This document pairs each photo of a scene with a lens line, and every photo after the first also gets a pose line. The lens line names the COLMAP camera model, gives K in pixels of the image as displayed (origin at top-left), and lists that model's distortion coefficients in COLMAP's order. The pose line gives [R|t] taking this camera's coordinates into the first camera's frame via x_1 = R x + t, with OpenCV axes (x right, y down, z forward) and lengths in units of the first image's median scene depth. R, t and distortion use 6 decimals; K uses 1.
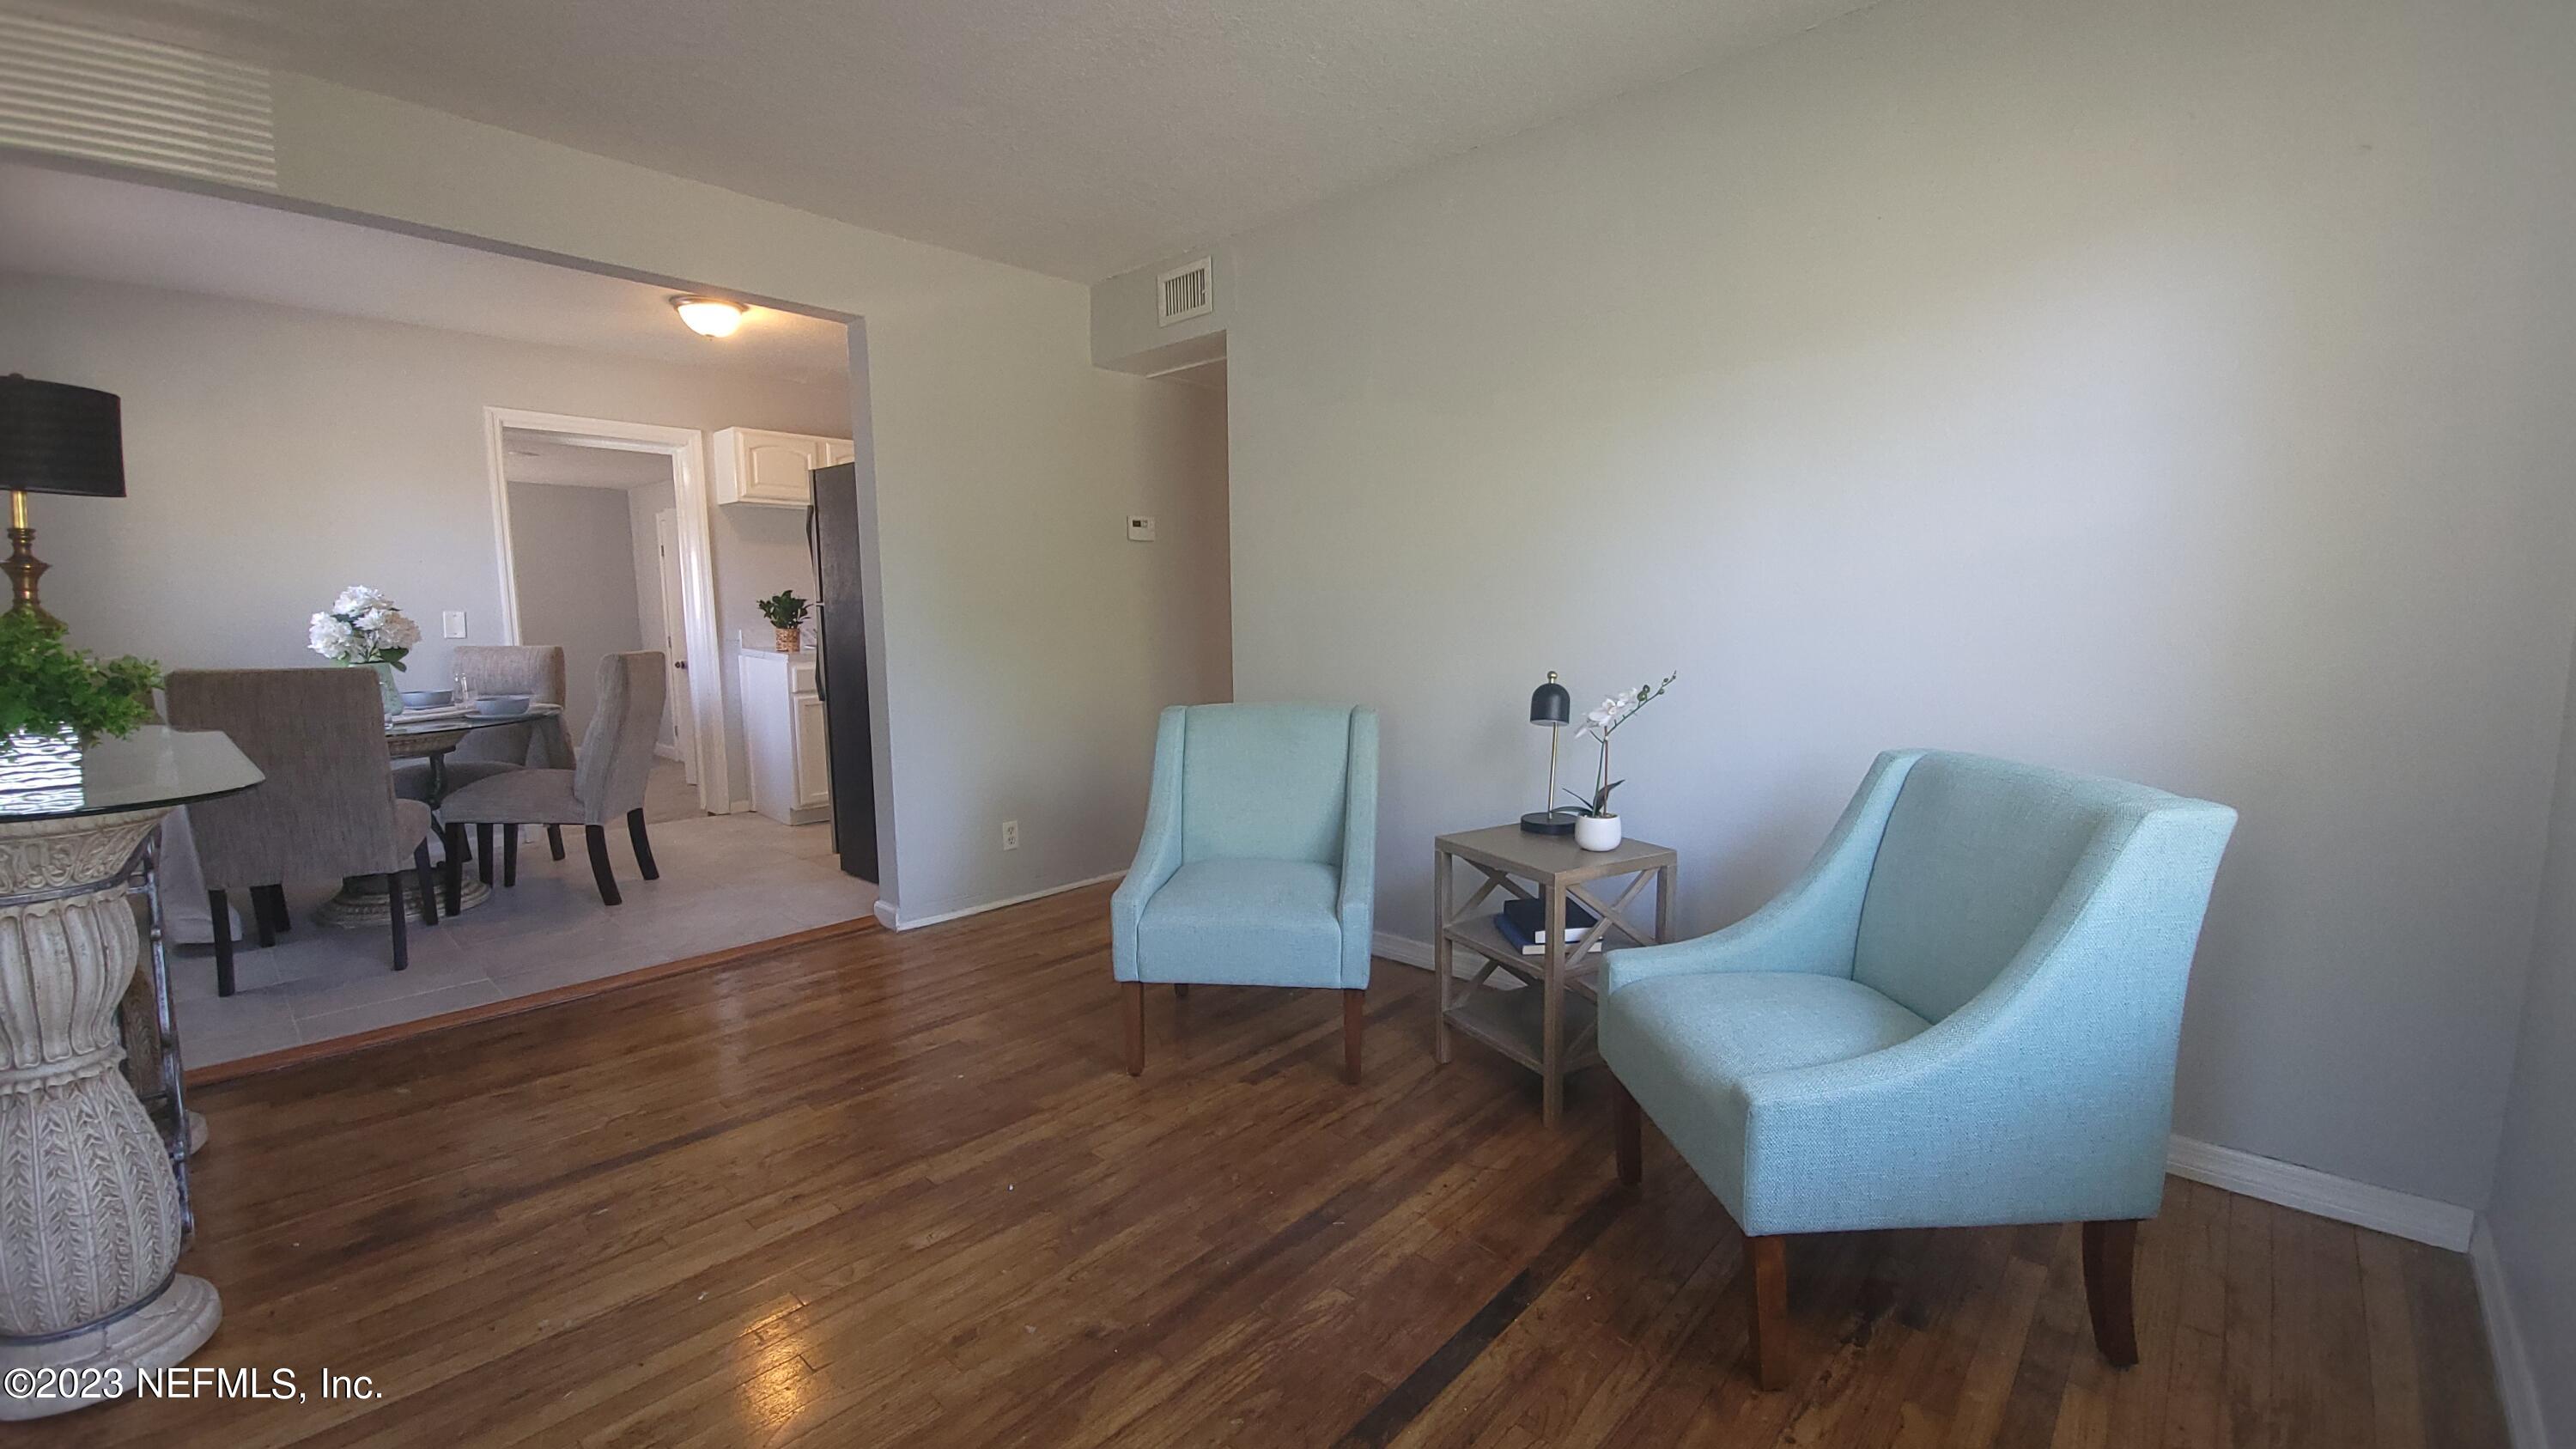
lens RADIAL K [[1036.3, 0, 1284.2], [0, 1036.3, 731.3], [0, 0, 1]] dist [0.001729, -0.000130]
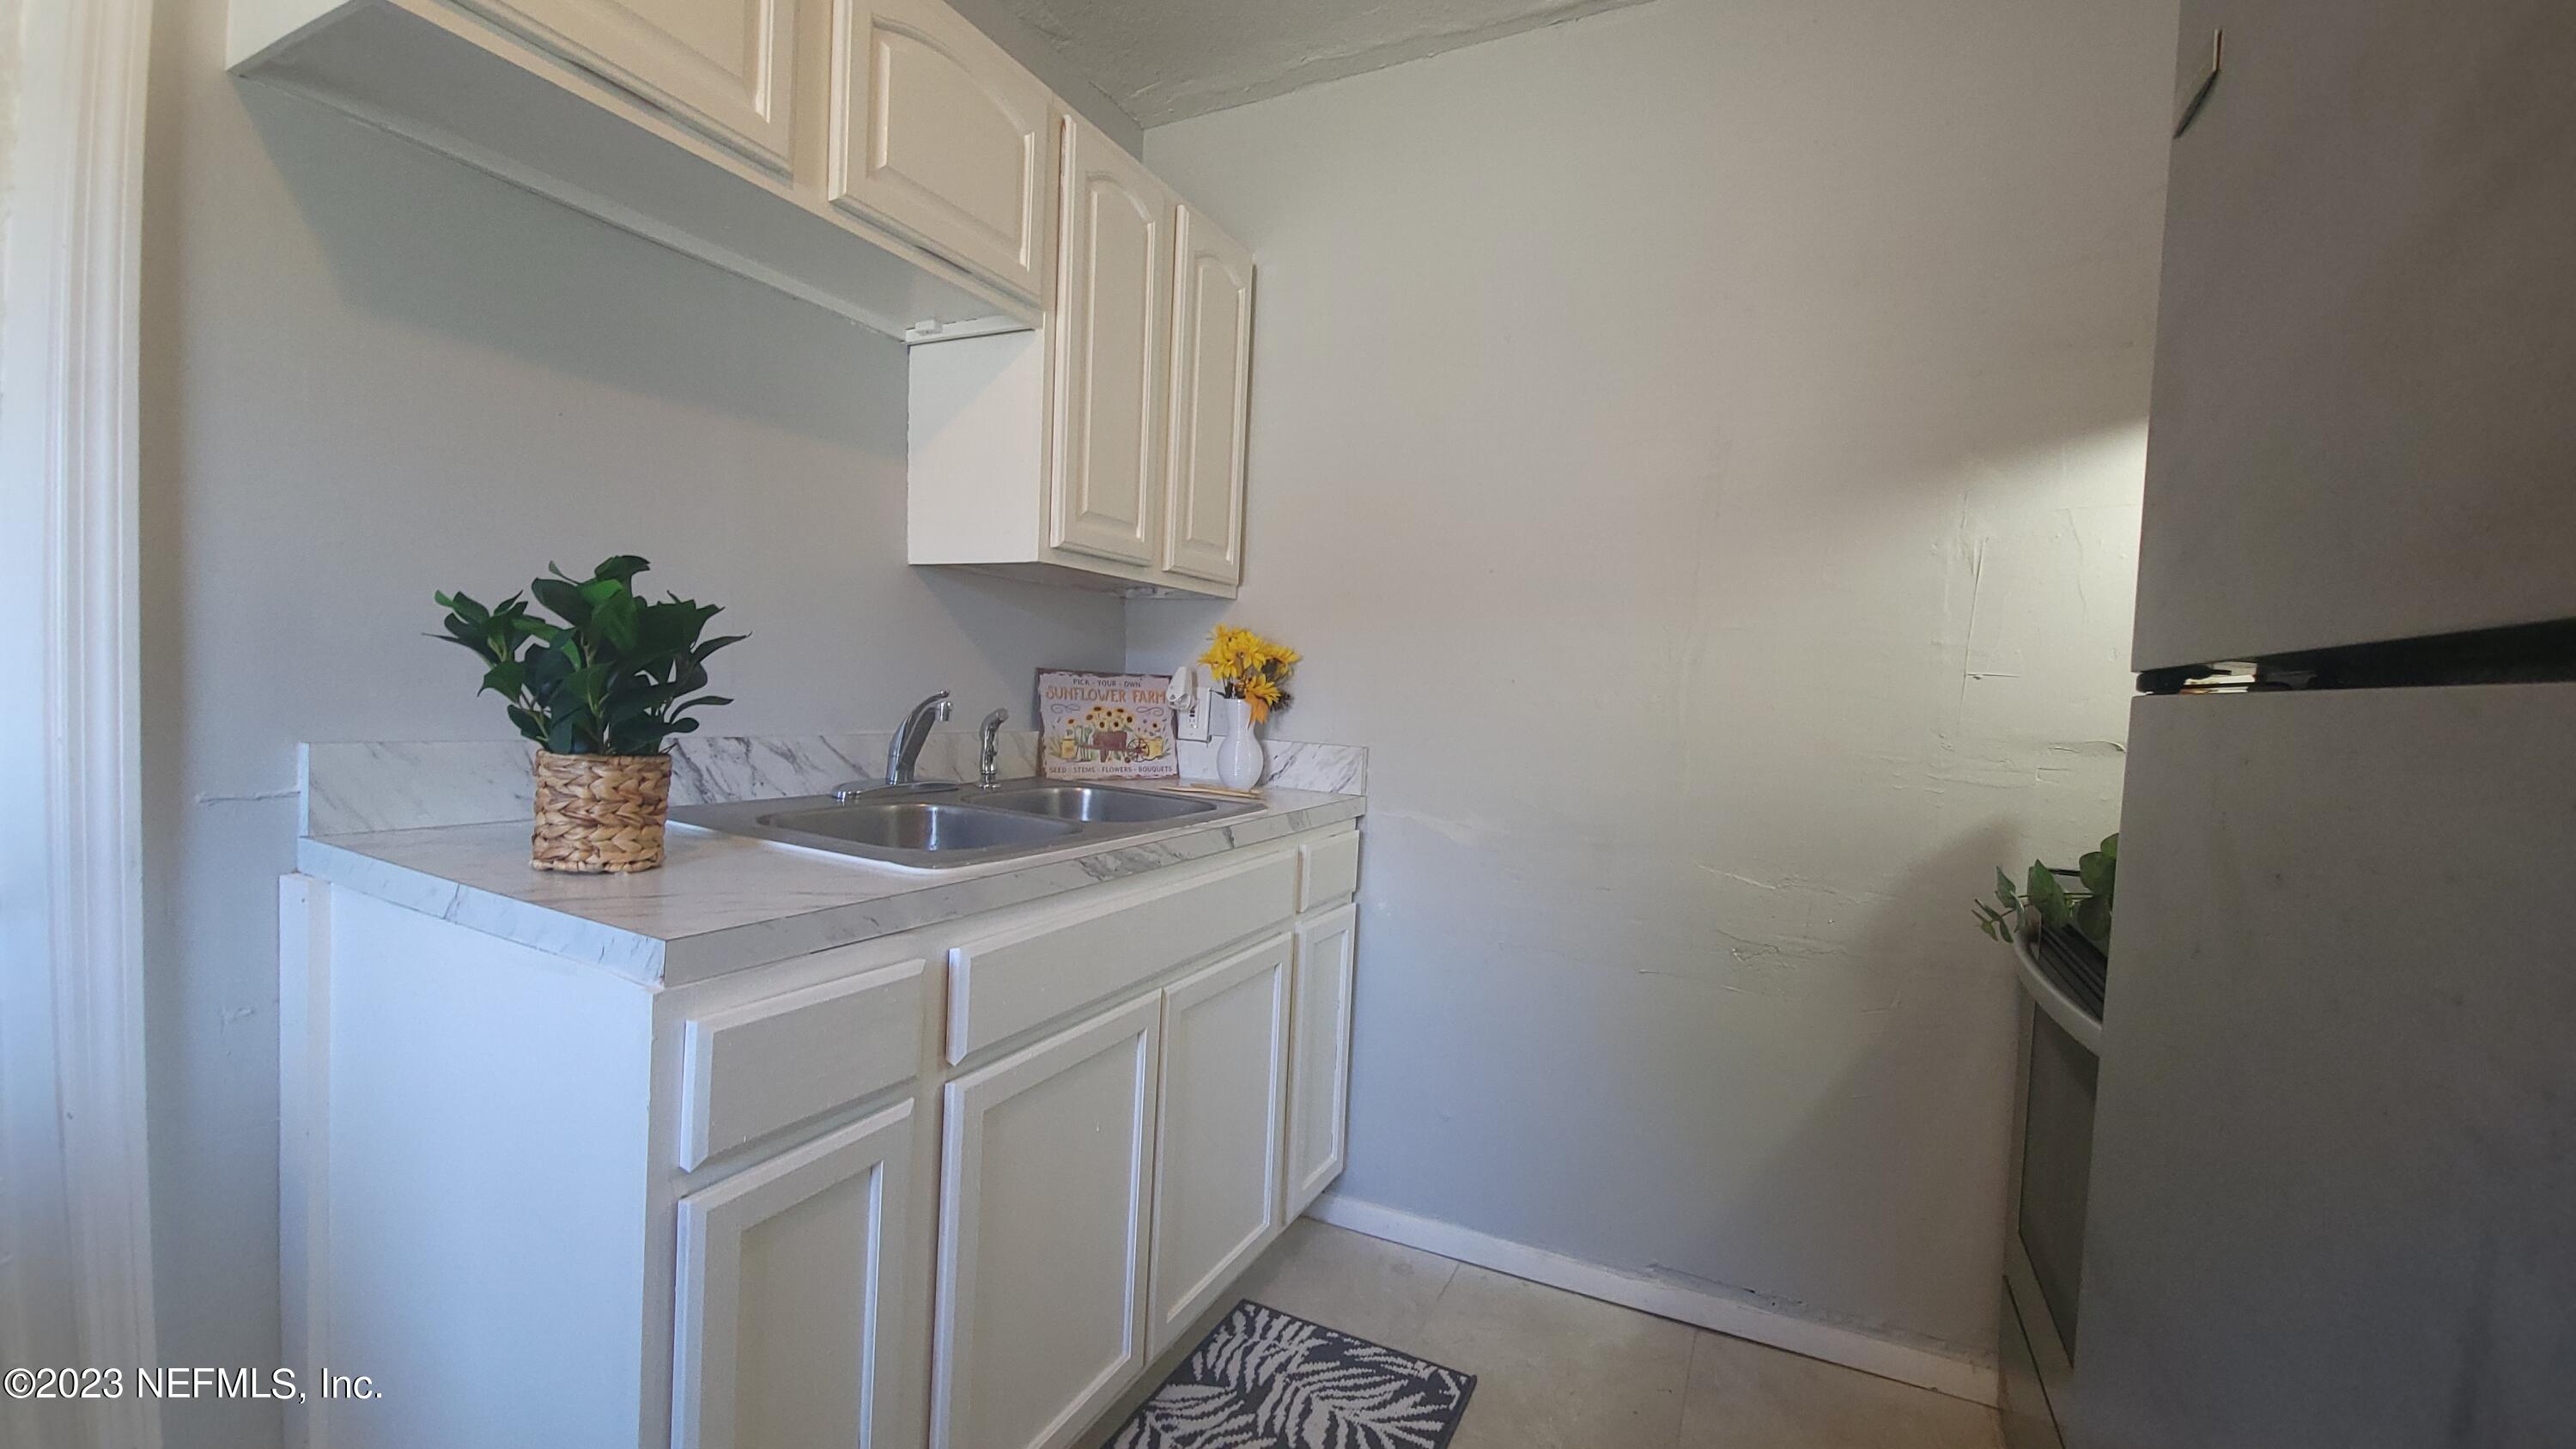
lens RADIAL K [[1036.3, 0, 1279.5], [0, 1036.3, 732.7], [0, 0, 1]] dist [0.001729, -0.000130]
pose [[0.958790, 0.034608, 0.282001, -0.419647], [-0.014382, 0.997193, -0.073483, -0.092009], [-0.283753, 0.066399, 0.956596, 0.792048]]
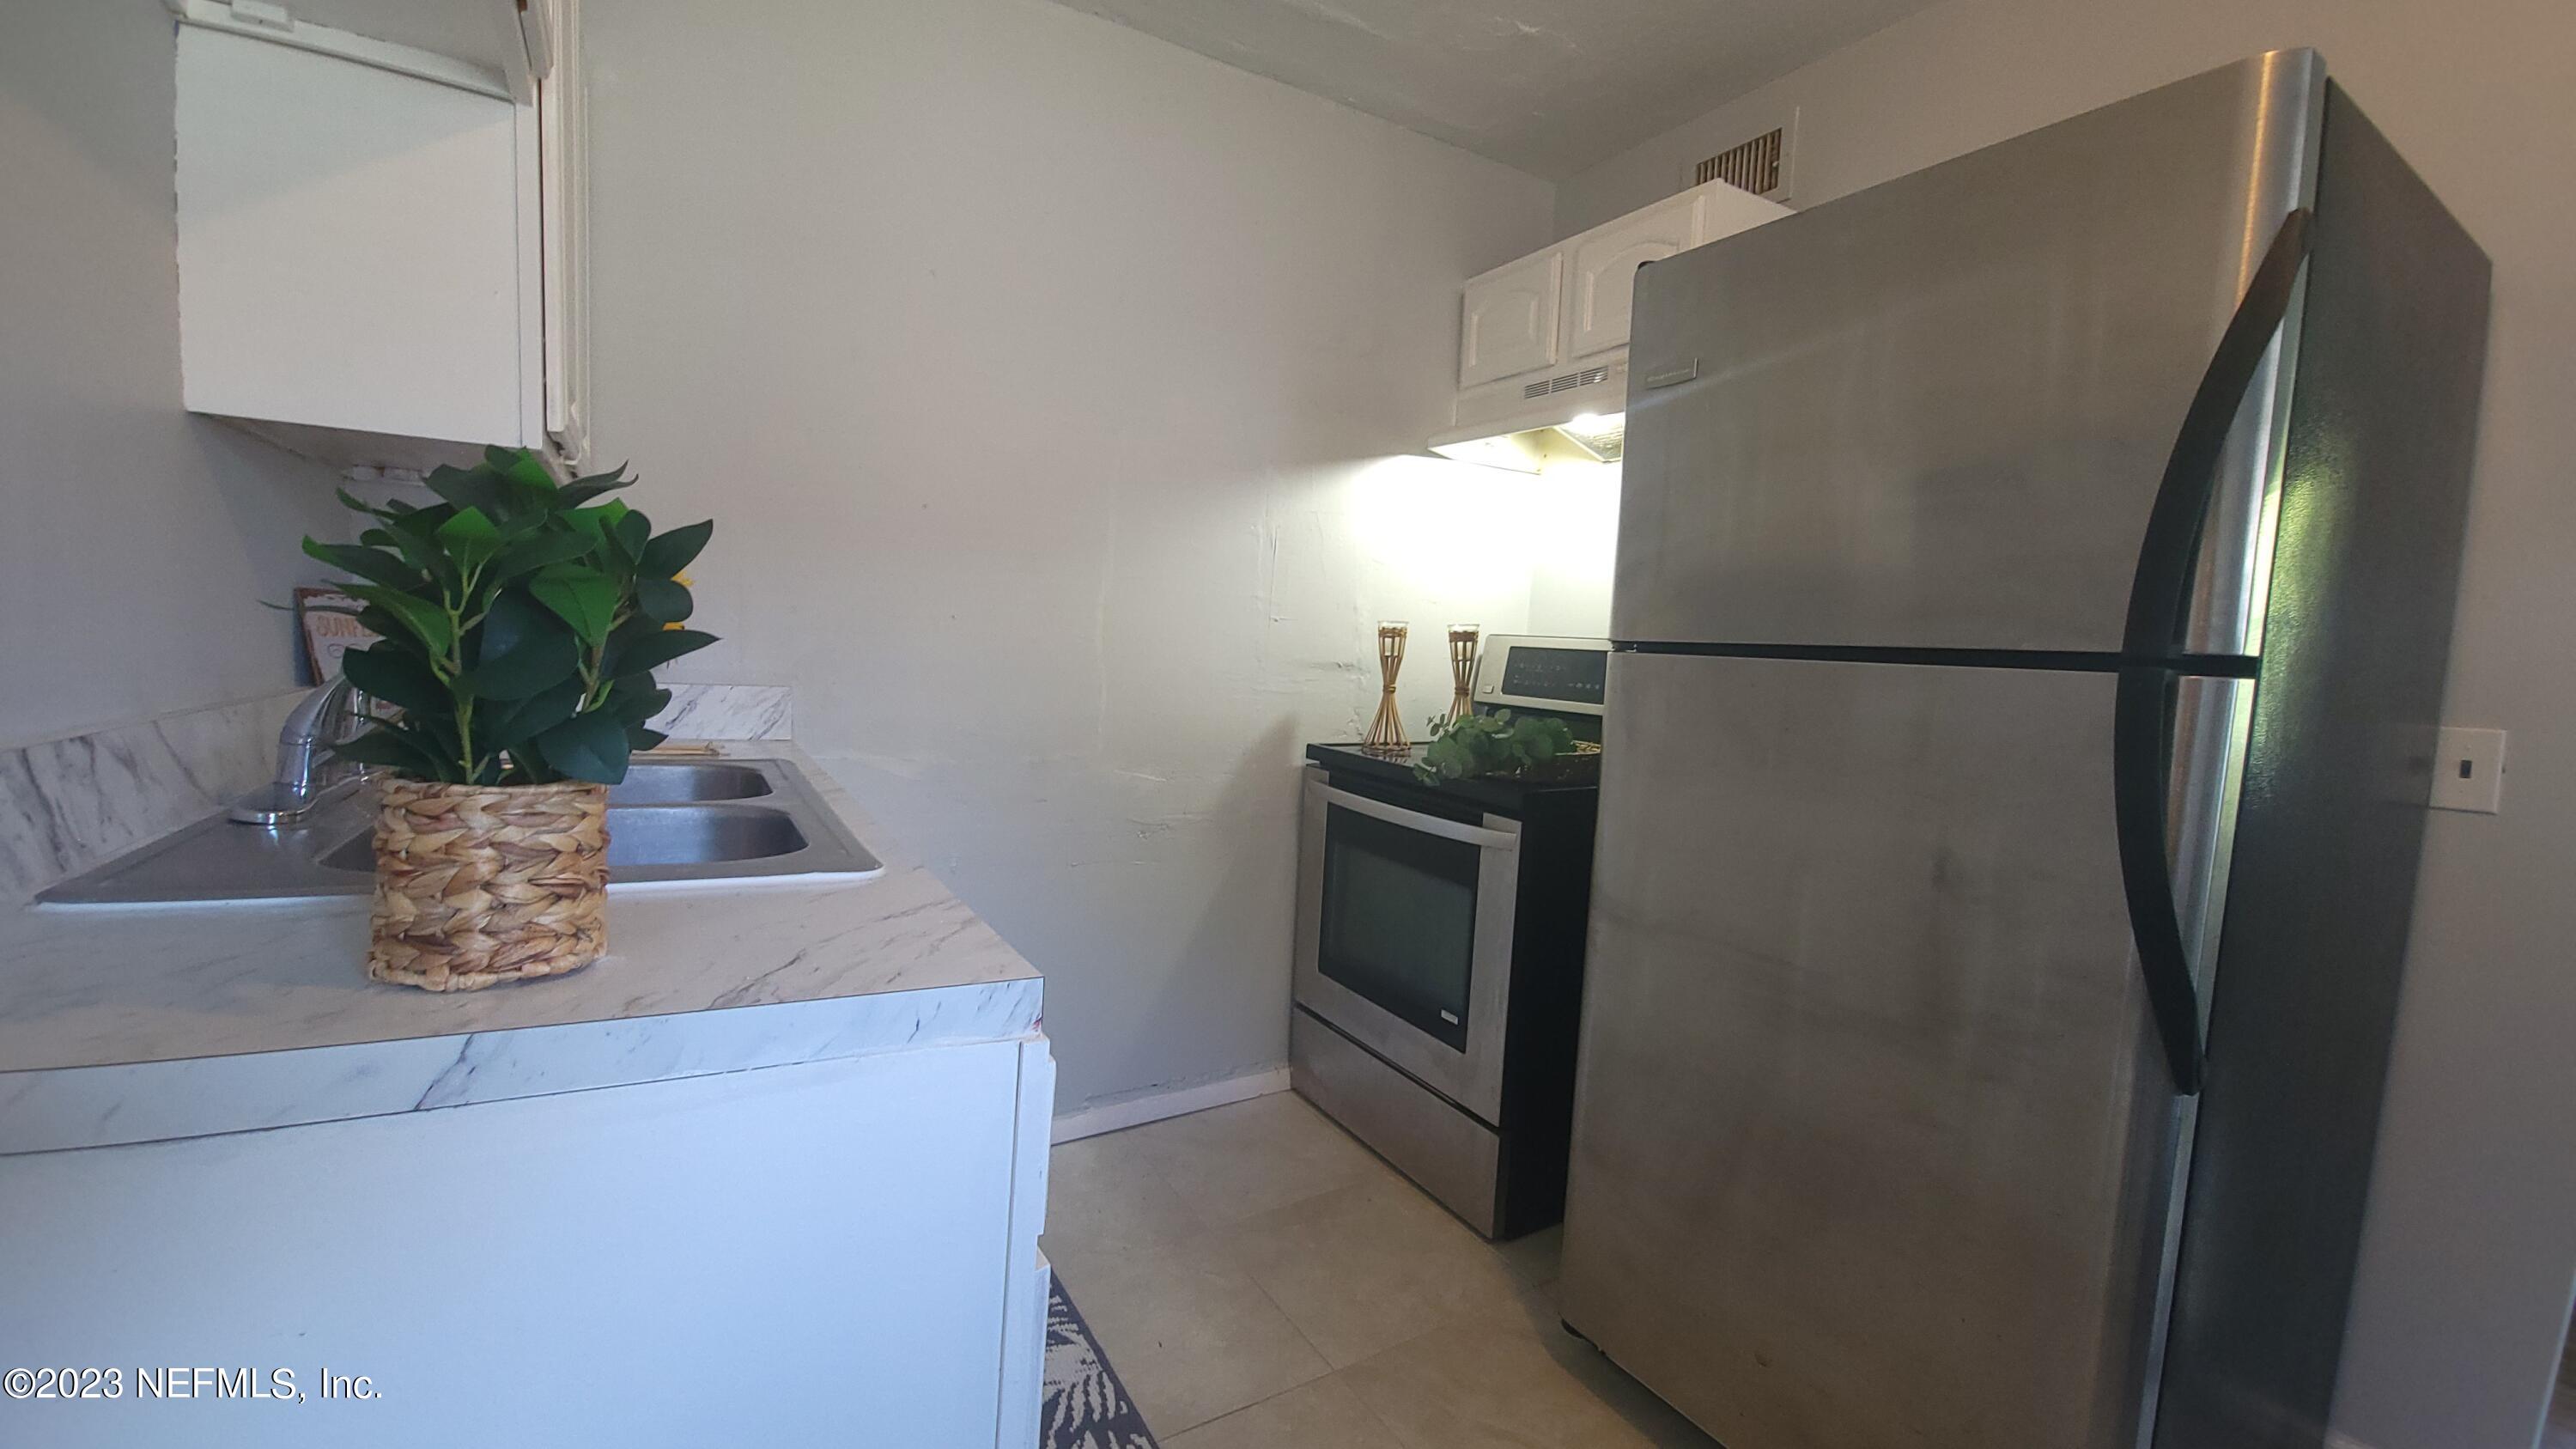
lens RADIAL K [[1036.3, 0, 1284.2], [0, 1036.3, 725.0], [0, 0, 1]] dist [0.001729, -0.000130]
pose [[0.282705, -0.055706, 0.957588, -0.570036], [0.064561, 0.997153, 0.038947, -0.105362], [-0.957032, 0.050813, 0.285497, 0.894131]]
